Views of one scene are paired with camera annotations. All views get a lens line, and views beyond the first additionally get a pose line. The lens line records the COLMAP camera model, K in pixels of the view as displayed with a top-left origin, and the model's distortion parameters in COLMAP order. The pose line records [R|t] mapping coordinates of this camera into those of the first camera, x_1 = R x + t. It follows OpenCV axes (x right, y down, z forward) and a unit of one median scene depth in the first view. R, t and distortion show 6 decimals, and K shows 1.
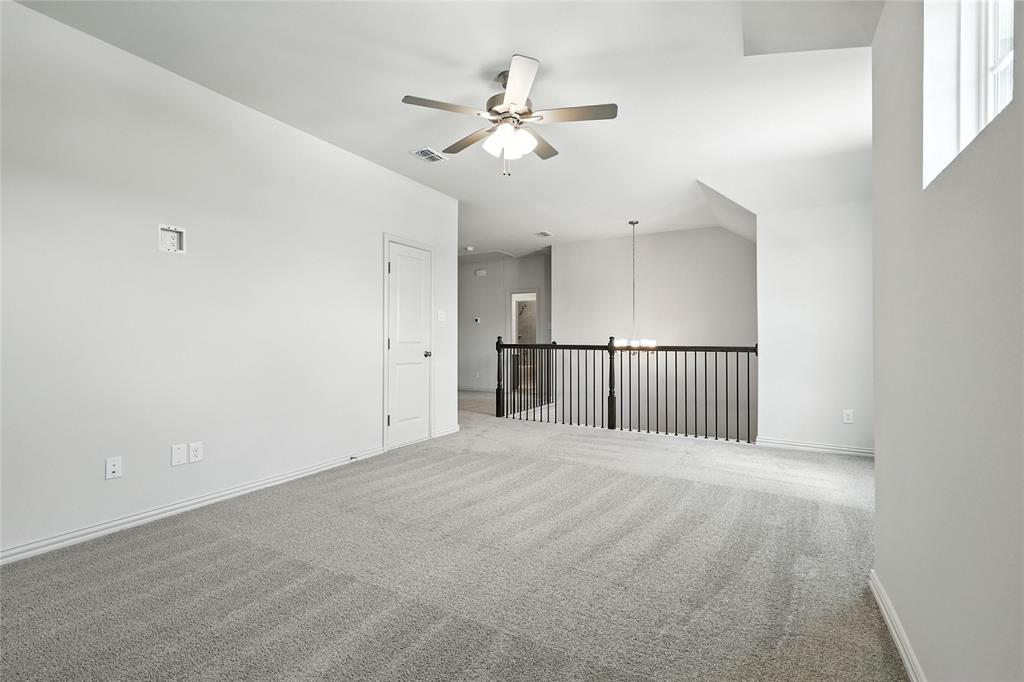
lens RADIAL K [[449.6, 0, 508.0], [0, 449.6, 340.2], [0, 0, 1]] dist [0.004427, -0.000390]
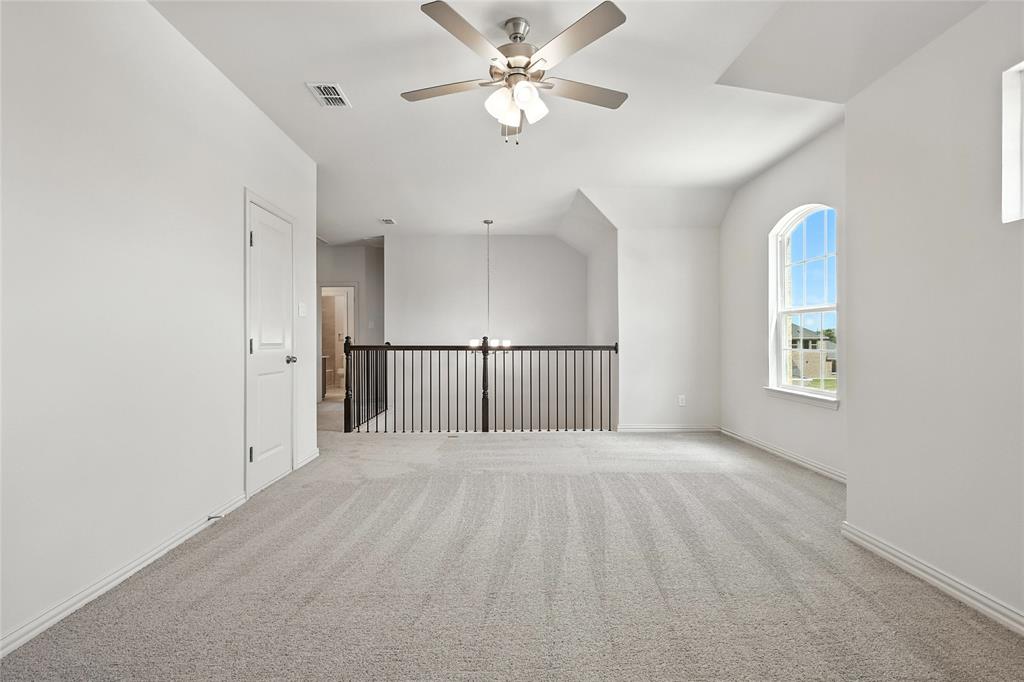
lens RADIAL K [[449.6, 0, 510.6], [0, 449.6, 340.6], [0, 0, 1]] dist [0.004427, -0.000390]
pose [[0.856135, -0.004487, 0.516733, -0.259005], [0.004580, 0.999989, 0.001094, 0.000188], [-0.516732, 0.001430, 0.856146, 0.166340]]
